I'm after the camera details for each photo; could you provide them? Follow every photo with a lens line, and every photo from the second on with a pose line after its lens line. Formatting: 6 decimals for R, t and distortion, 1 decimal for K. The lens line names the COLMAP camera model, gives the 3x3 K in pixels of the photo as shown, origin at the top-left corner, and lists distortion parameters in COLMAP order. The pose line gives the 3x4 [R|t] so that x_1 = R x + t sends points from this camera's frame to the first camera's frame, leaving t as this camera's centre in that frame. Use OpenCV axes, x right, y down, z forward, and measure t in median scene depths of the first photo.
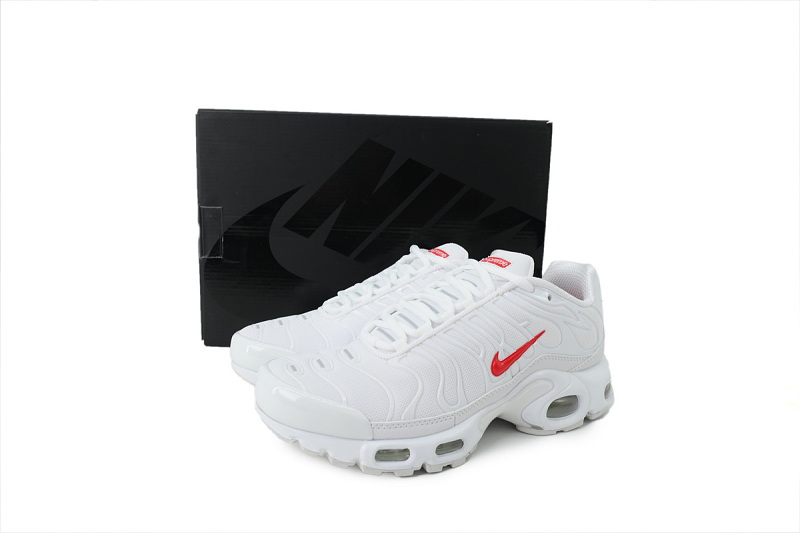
lens RADIAL K [[551.8, 0, 400.0], [0, 551.8, 266.5], [0, 0, 1]] dist [0.000293, -0.000210]
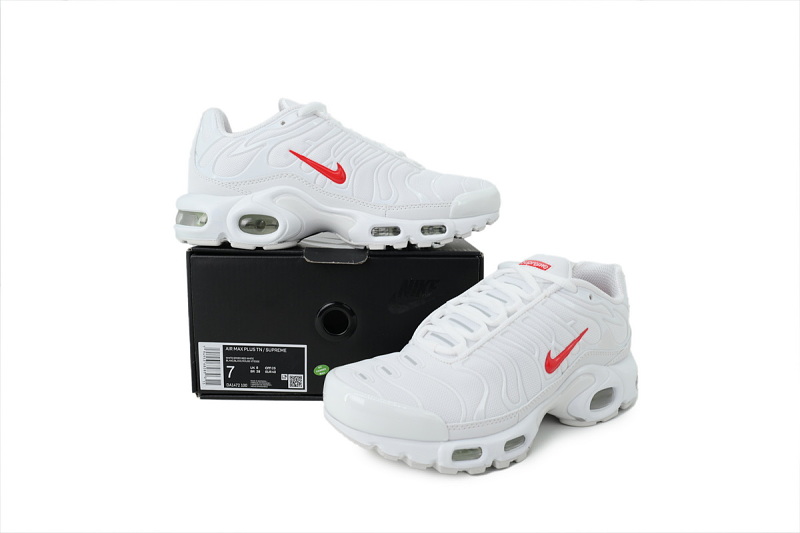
lens RADIAL K [[551.8, 0, 400.0], [0, 551.8, 266.5], [0, 0, 1]] dist [0.000293, -0.000210]
pose [[0.995098, -0.035735, 0.092217, -0.200201], [0.035494, 0.999361, 0.004245, -0.021338], [-0.092309, -0.000951, 0.995730, -0.028305]]
